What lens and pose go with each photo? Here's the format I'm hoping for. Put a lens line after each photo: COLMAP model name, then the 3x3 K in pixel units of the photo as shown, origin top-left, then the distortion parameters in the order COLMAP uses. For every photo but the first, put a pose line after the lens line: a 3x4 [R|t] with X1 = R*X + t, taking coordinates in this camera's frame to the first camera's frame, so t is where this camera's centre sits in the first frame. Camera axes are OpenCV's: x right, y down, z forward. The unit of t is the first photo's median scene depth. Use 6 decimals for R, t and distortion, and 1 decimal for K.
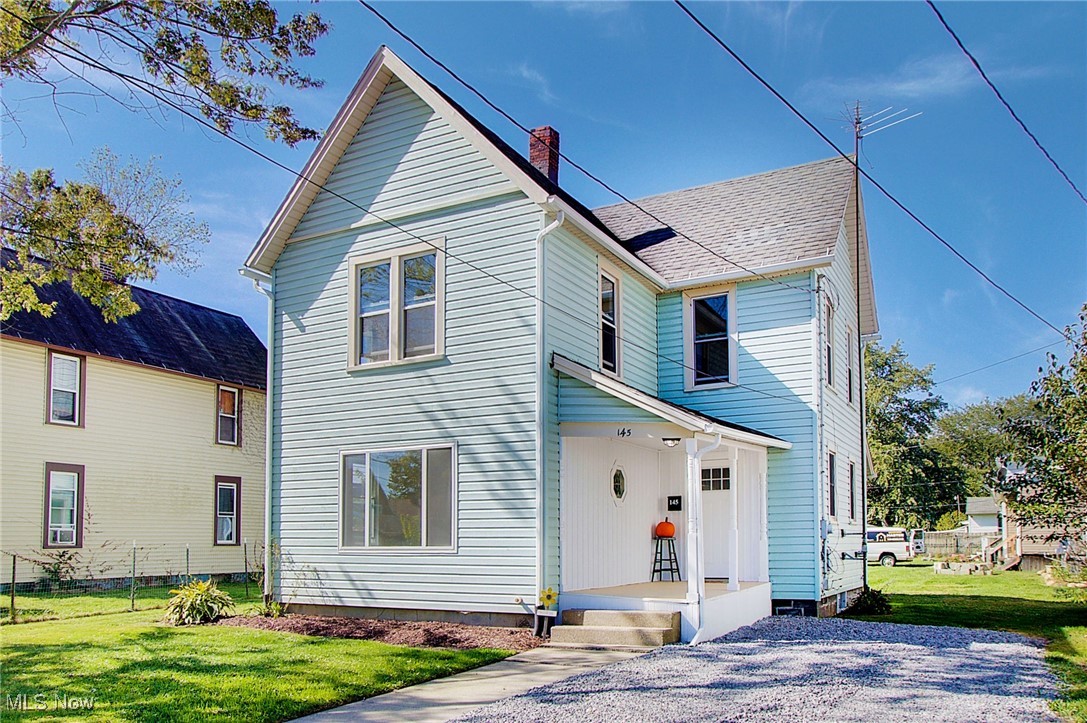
lens RADIAL K [[496.2, 0, 537.6], [0, 496.2, 353.8], [0, 0, 1]] dist [0.001573, 0.000824]
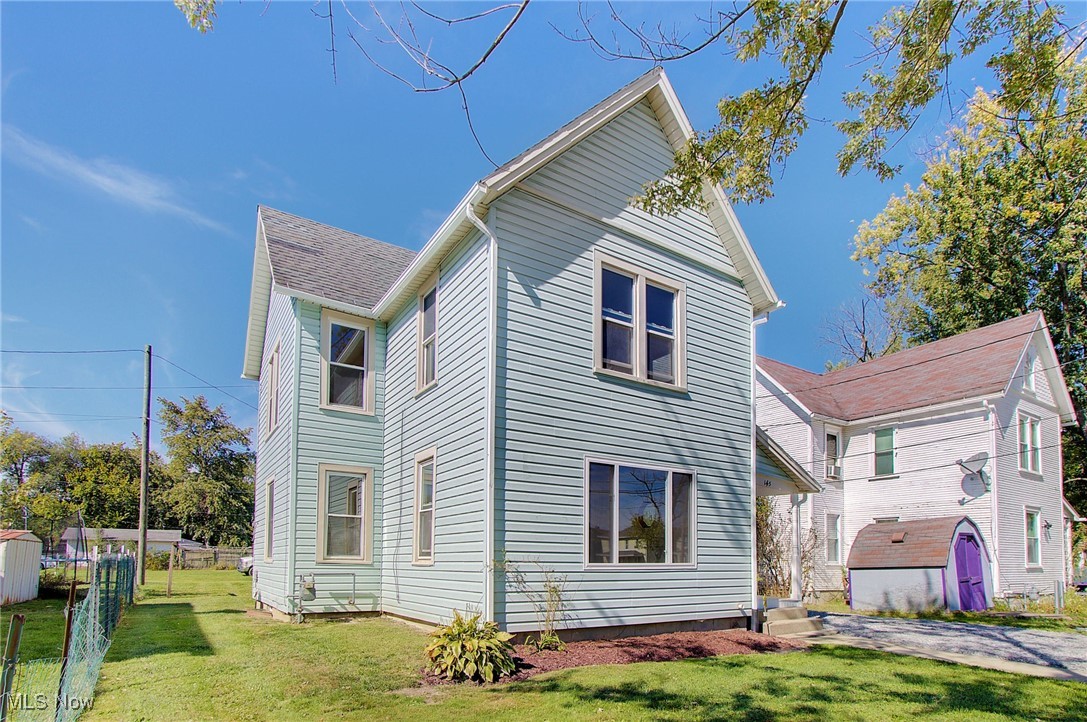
lens RADIAL K [[496.2, 0, 537.6], [0, 496.2, 353.3], [0, 0, 1]] dist [0.001573, 0.000824]
pose [[0.635947, 0.300692, 0.710744, -1.166363], [-0.286811, 0.947094, -0.144055, 0.172772], [-0.716457, -0.112238, 0.688543, 0.458161]]
